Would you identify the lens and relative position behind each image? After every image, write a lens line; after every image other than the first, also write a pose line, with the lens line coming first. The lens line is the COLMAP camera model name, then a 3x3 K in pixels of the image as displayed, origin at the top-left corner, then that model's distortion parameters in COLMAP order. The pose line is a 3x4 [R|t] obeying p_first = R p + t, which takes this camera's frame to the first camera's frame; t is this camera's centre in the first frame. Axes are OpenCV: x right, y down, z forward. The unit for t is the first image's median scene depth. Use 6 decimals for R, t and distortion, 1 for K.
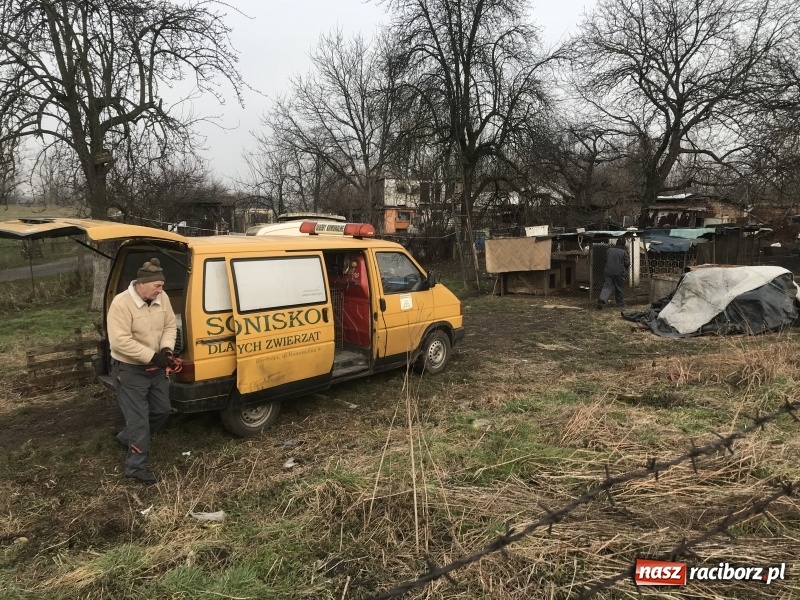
lens RADIAL K [[659.6, 0, 402.2], [0, 659.6, 301.3], [0, 0, 1]] dist [0.071669, -0.076862]
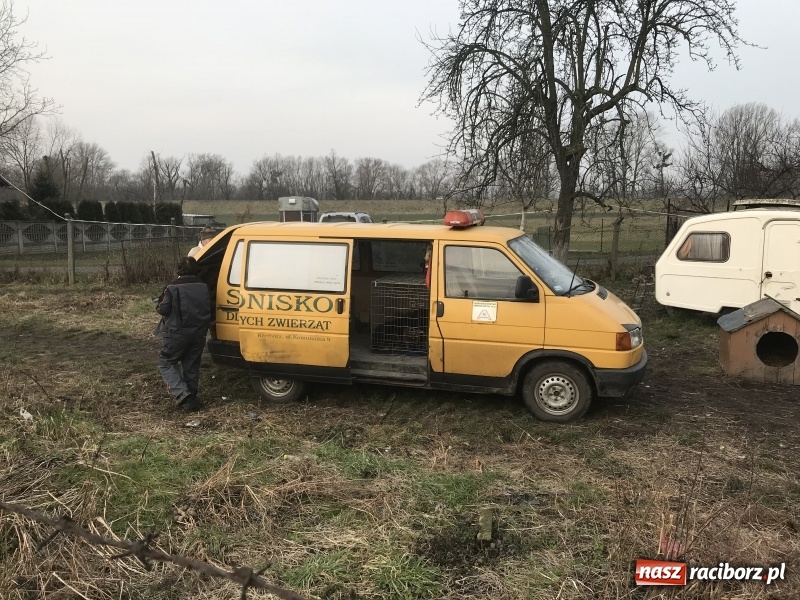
lens RADIAL K [[659.6, 0, 399.7], [0, 659.6, 295.1], [0, 0, 1]] dist [0.071669, -0.076862]
pose [[0.414070, 0.118903, -0.902446, 0.701311], [-0.116495, 0.990201, 0.077014, -0.070589], [0.902760, 0.073241, 0.423864, 0.603558]]
